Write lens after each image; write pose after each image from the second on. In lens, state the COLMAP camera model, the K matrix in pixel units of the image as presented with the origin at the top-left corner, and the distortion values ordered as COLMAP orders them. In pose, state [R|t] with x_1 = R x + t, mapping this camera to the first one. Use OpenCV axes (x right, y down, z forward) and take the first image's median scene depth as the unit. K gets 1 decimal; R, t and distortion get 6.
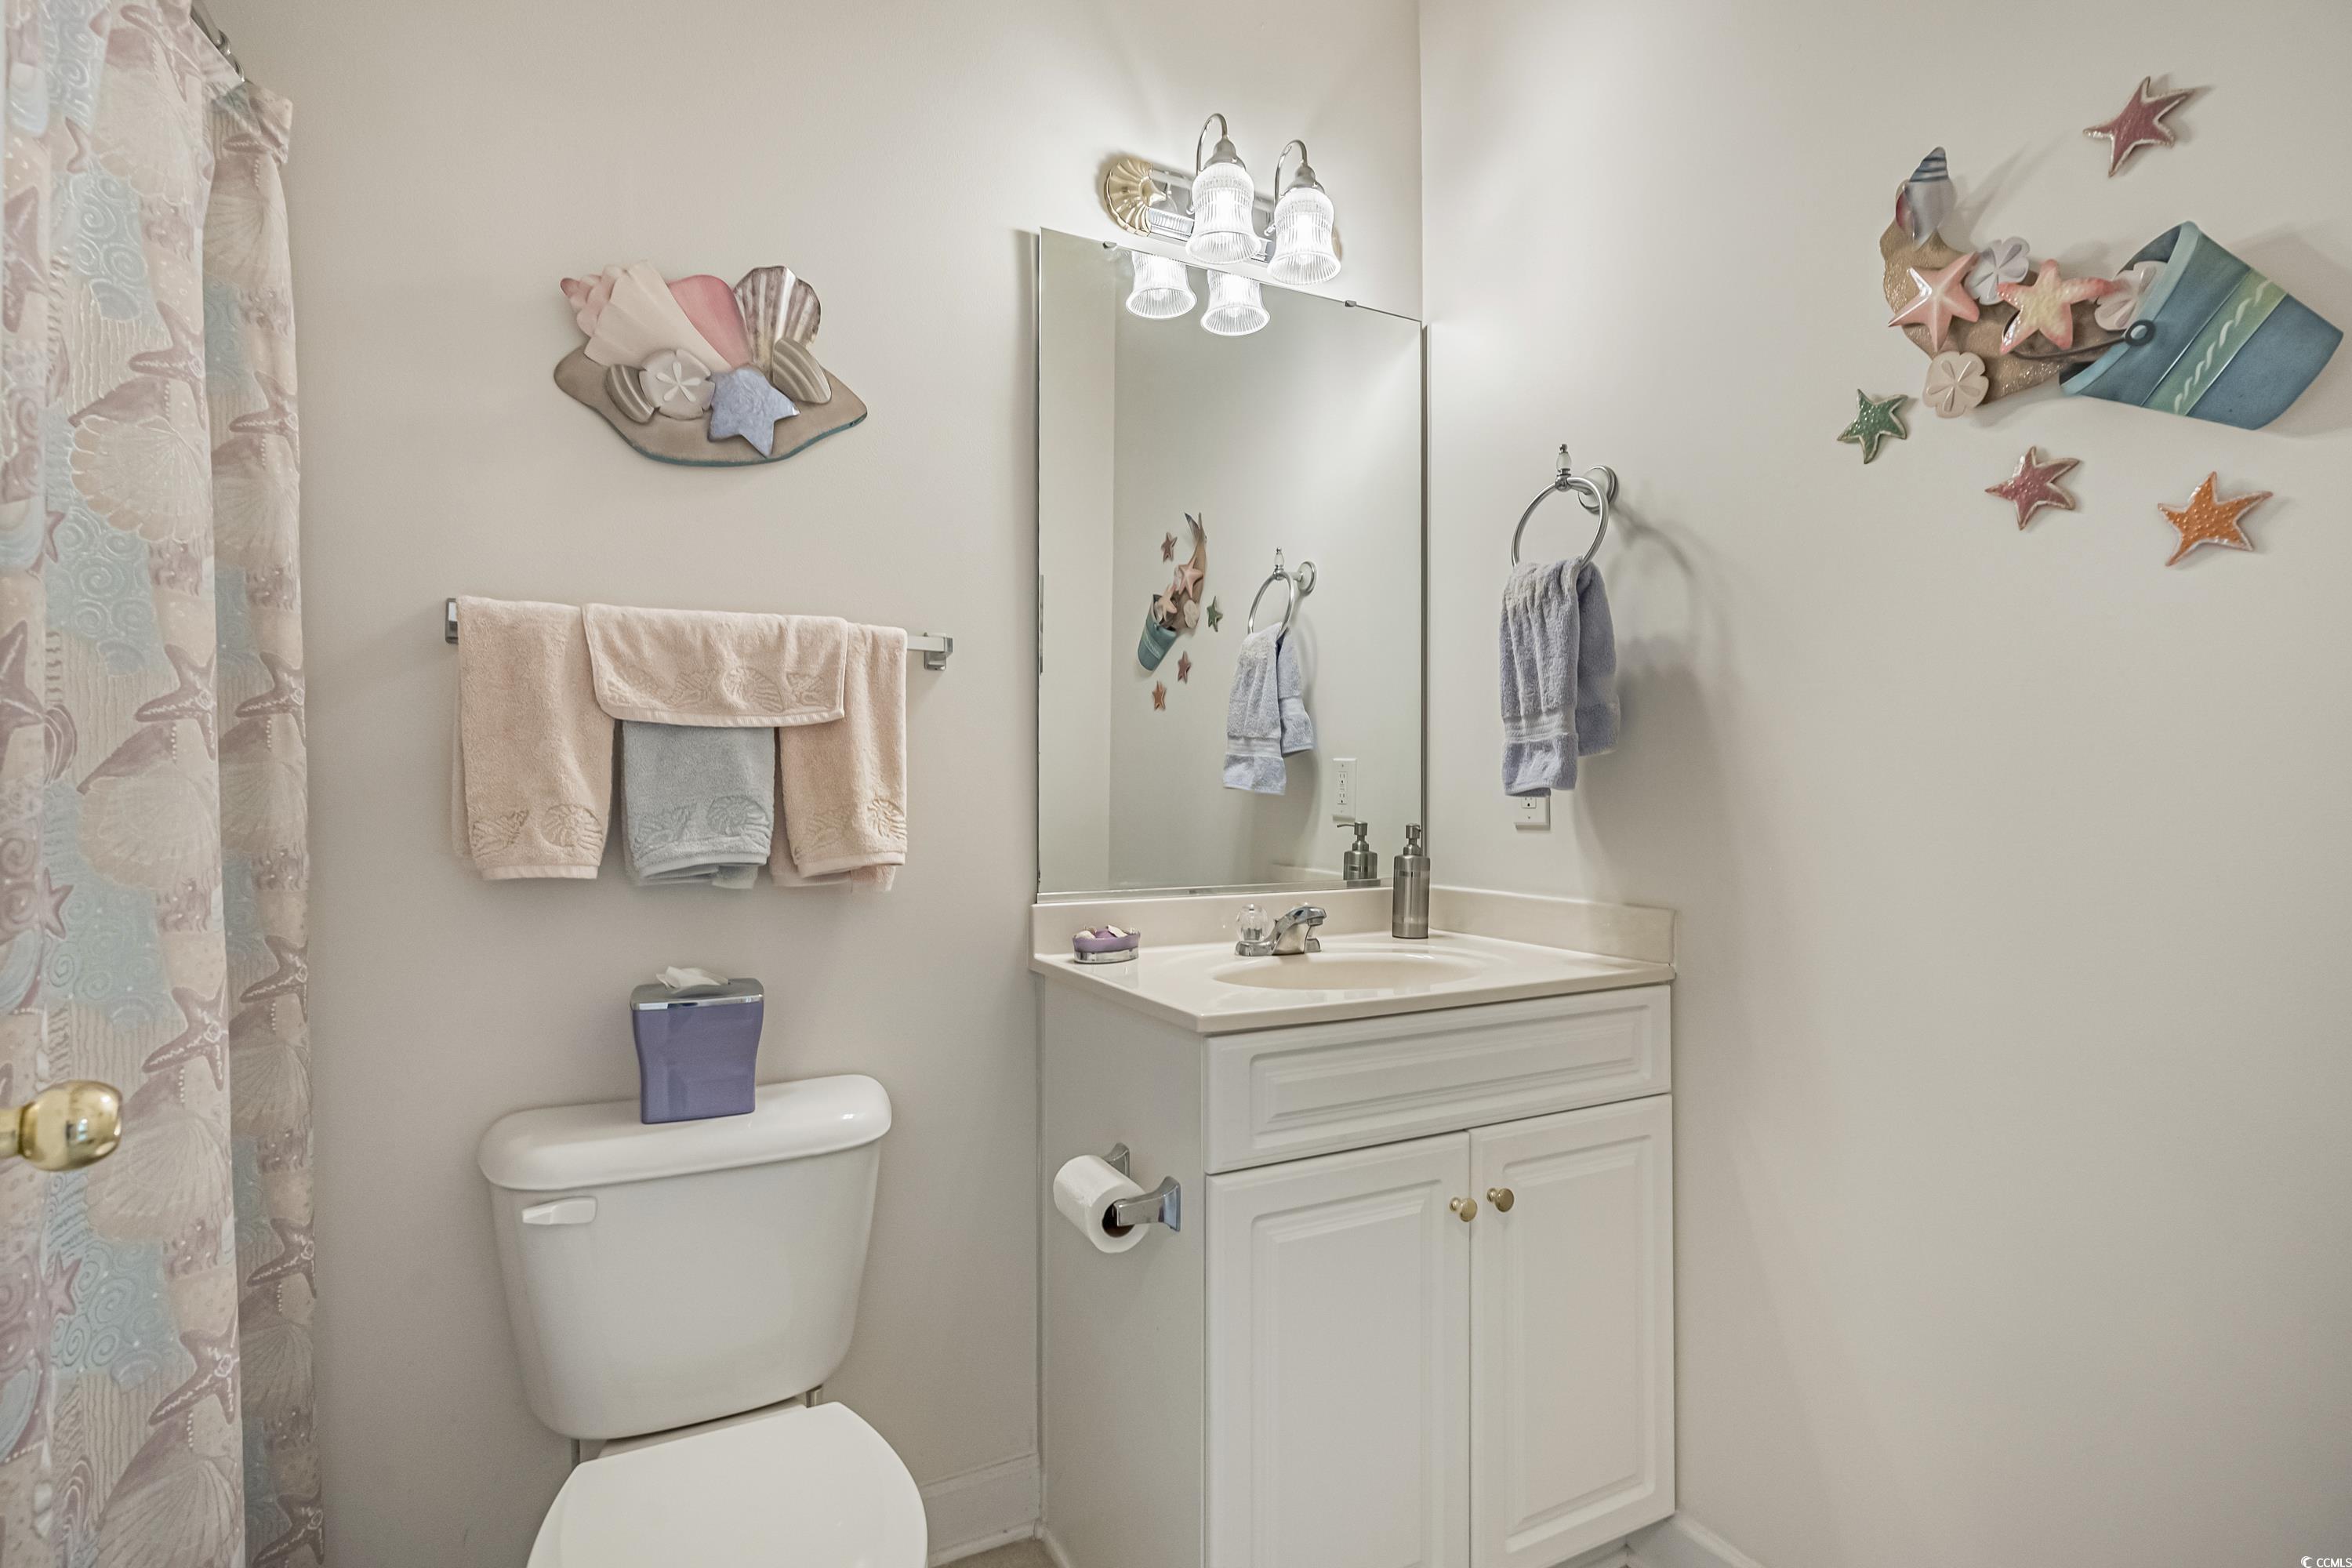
lens RADIAL K [[1067.1, 0, 1177.9], [0, 1067.1, 785.7], [0, 0, 1]] dist [-0.018212, 0.007456]
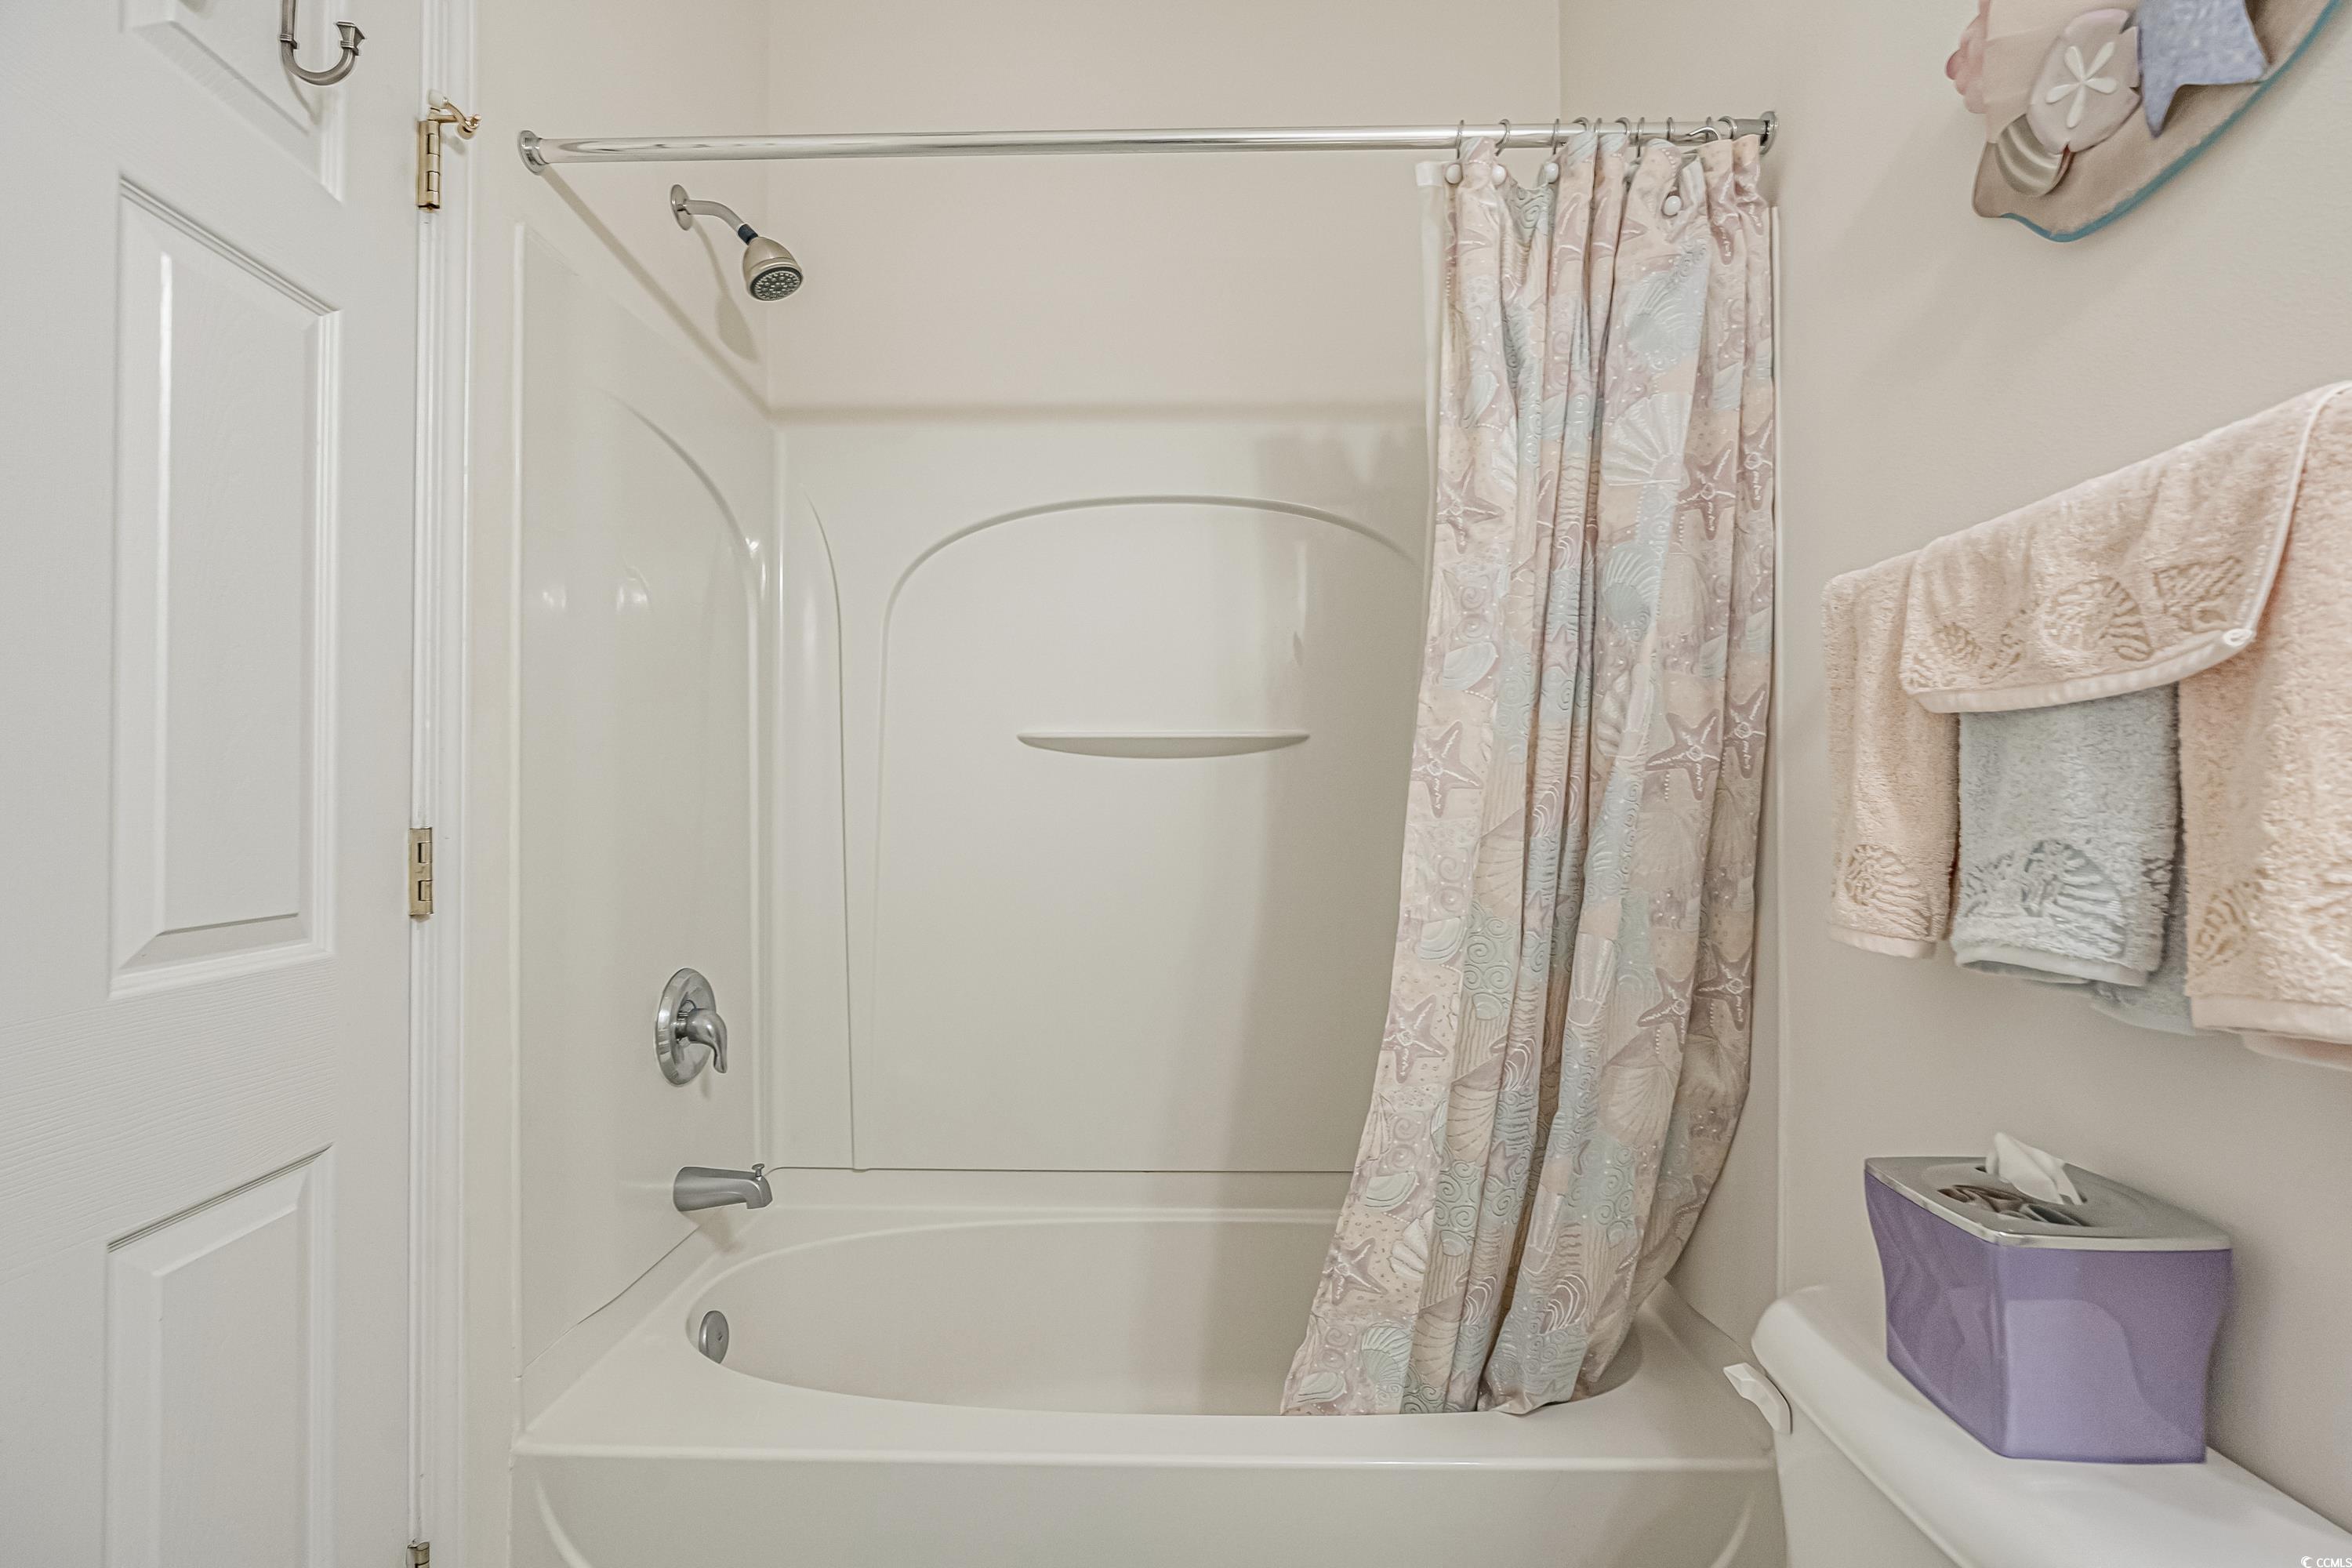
lens RADIAL K [[1067.1, 0, 1177.9], [0, 1067.1, 785.7], [0, 0, 1]] dist [-0.018212, 0.007456]
pose [[-0.476004, -0.015540, -0.879306, 0.230688], [0.025865, 0.999164, -0.031660, -0.010187], [0.879063, -0.037813, -0.475204, 0.853013]]
